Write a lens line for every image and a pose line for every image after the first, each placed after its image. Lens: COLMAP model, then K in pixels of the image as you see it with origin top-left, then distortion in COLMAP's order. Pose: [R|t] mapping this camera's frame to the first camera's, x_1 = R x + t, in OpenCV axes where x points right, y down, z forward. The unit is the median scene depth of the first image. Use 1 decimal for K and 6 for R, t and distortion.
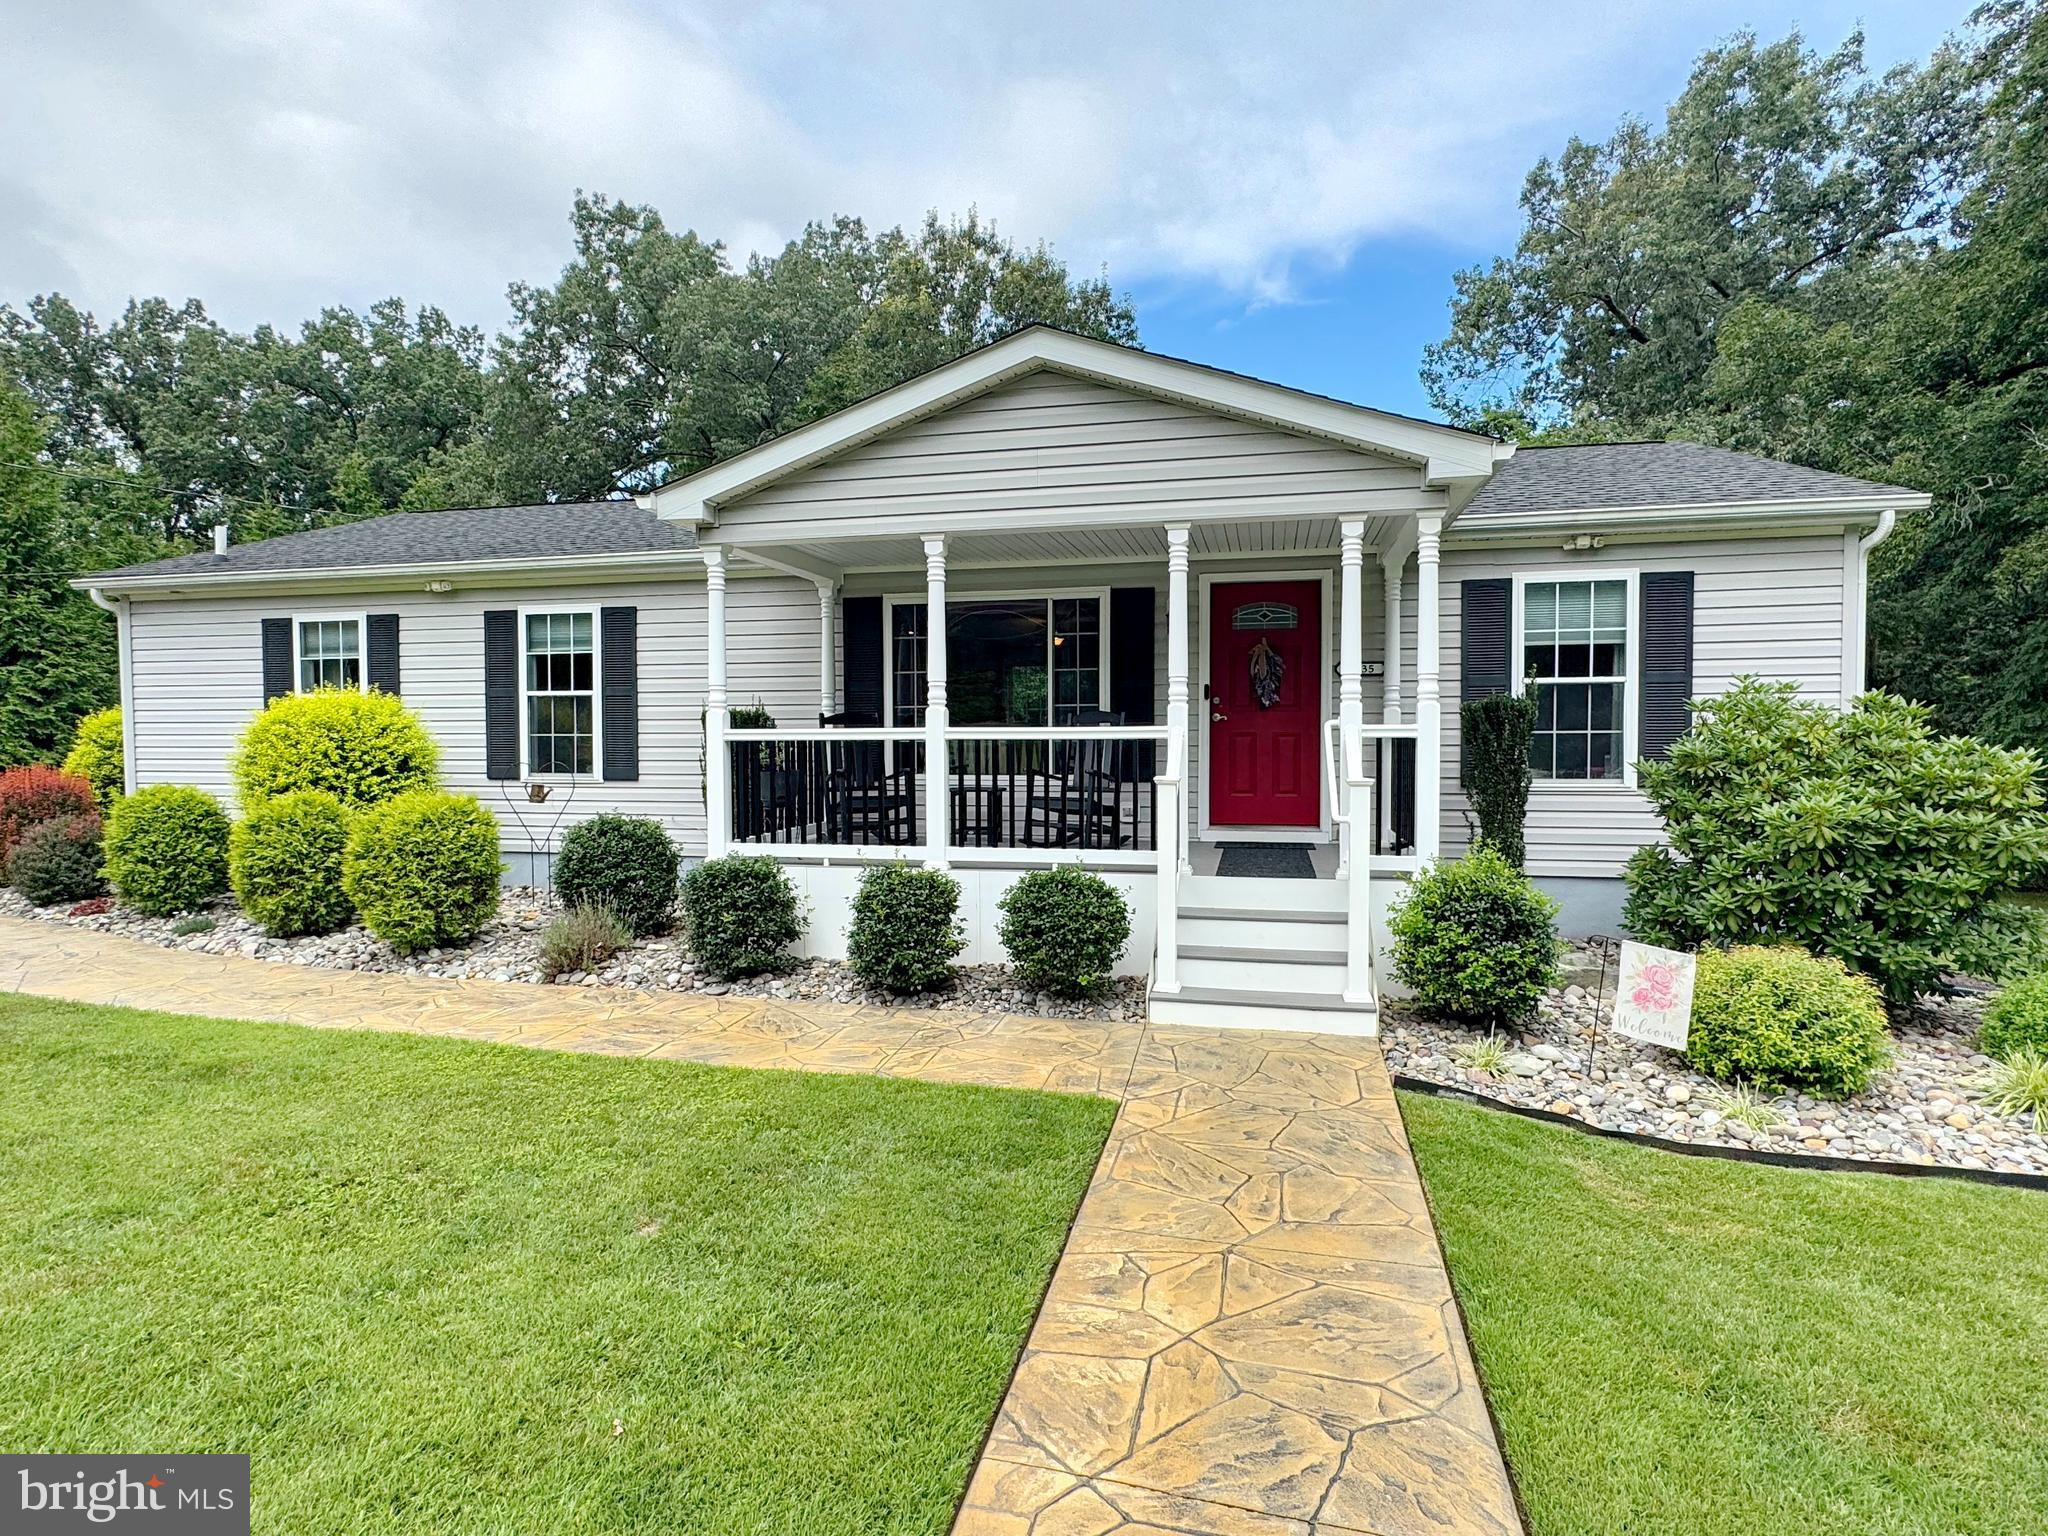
lens RADIAL K [[1070.6, 0, 1024.0], [0, 1070.6, 768.0], [0, 0, 1]] dist [-0.000939, -0.000788]
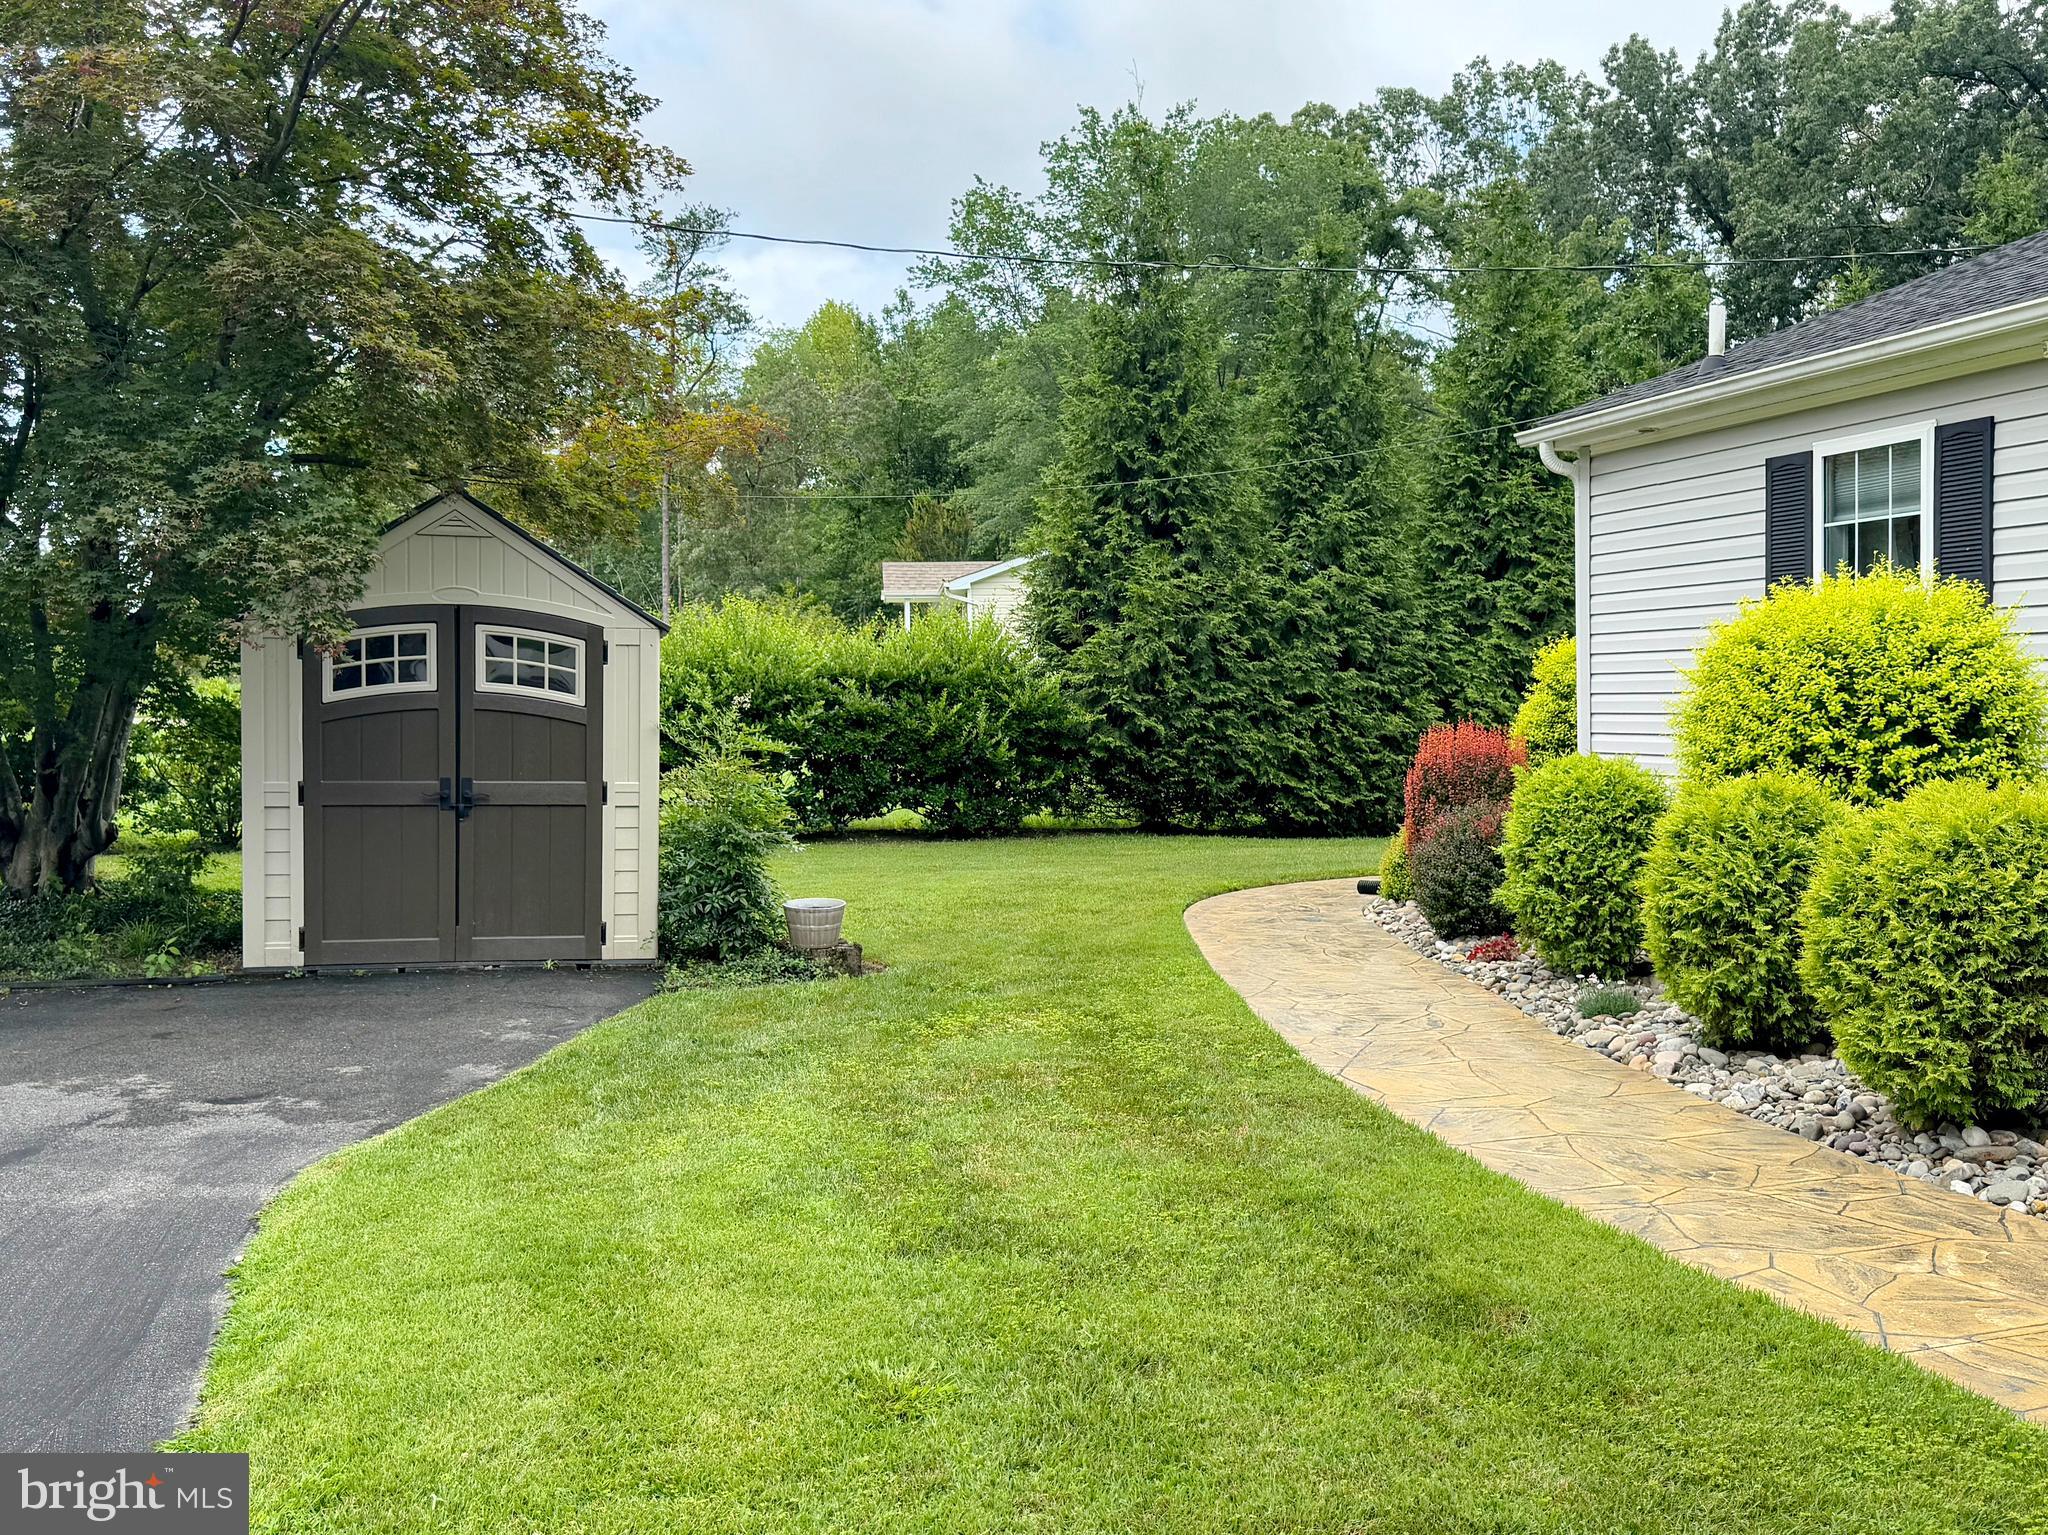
lens RADIAL K [[1936.5, 0, 1024.0], [0, 1936.5, 767.5], [0, 0, 1]] dist [0.149517, -0.279995]
pose [[0.505034, 0.024873, -0.862741, -0.030829], [-0.012736, 0.999691, 0.021366, 0.003339], [0.863005, 0.000198, 0.505195, 0.192150]]
